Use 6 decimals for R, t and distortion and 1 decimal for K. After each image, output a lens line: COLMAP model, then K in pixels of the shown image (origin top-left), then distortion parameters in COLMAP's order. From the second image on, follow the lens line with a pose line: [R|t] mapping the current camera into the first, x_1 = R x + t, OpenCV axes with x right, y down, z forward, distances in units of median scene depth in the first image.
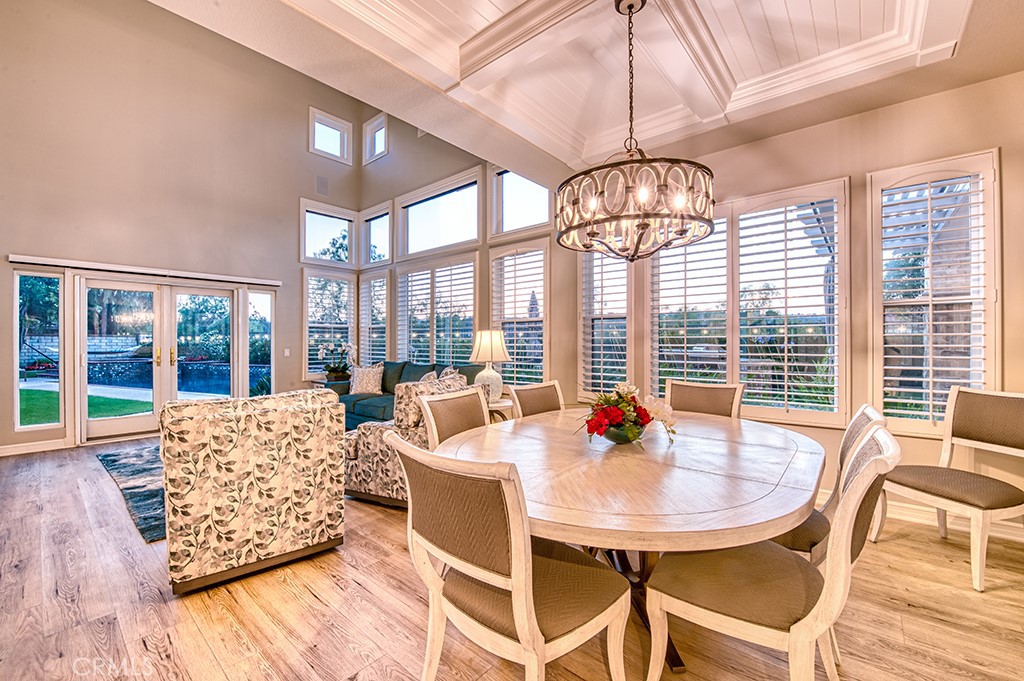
lens RADIAL K [[413.7, 0, 512.0], [0, 413.7, 340.5], [0, 0, 1]] dist [-0.019644, -0.000147]
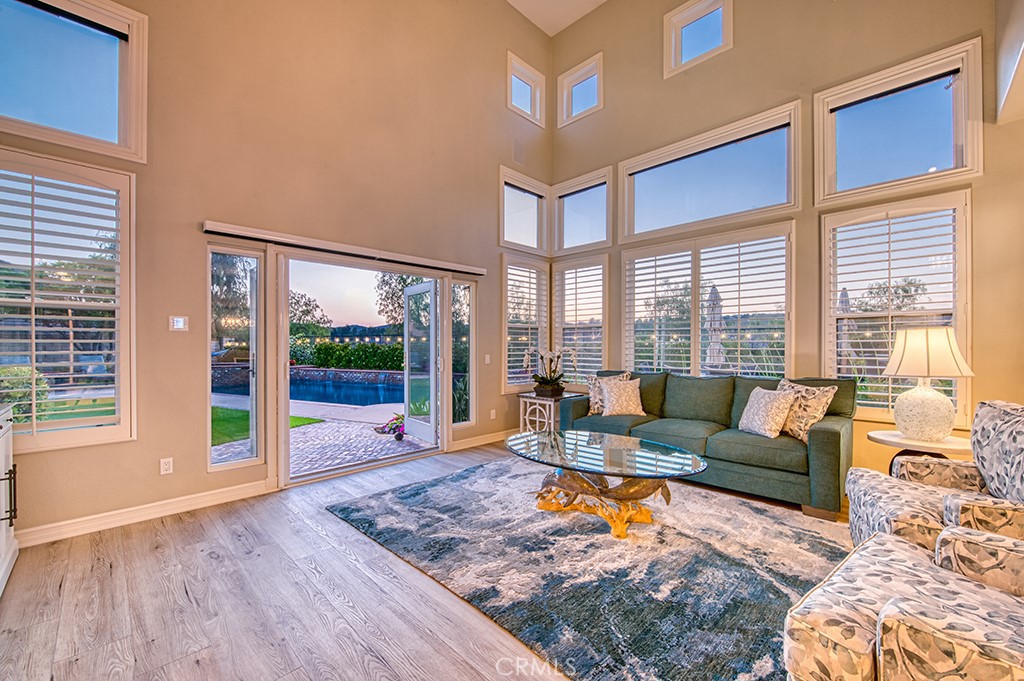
lens RADIAL K [[410.0, 0, 512.0], [0, 410.0, 340.5], [0, 0, 1]] dist [0.001462, 0.000025]
pose [[0.996882, 0.000832, -0.078904, -0.427923], [-0.001677, 0.999942, -0.010643, 0.002341], [0.078891, 0.010742, 0.996825, 0.209061]]
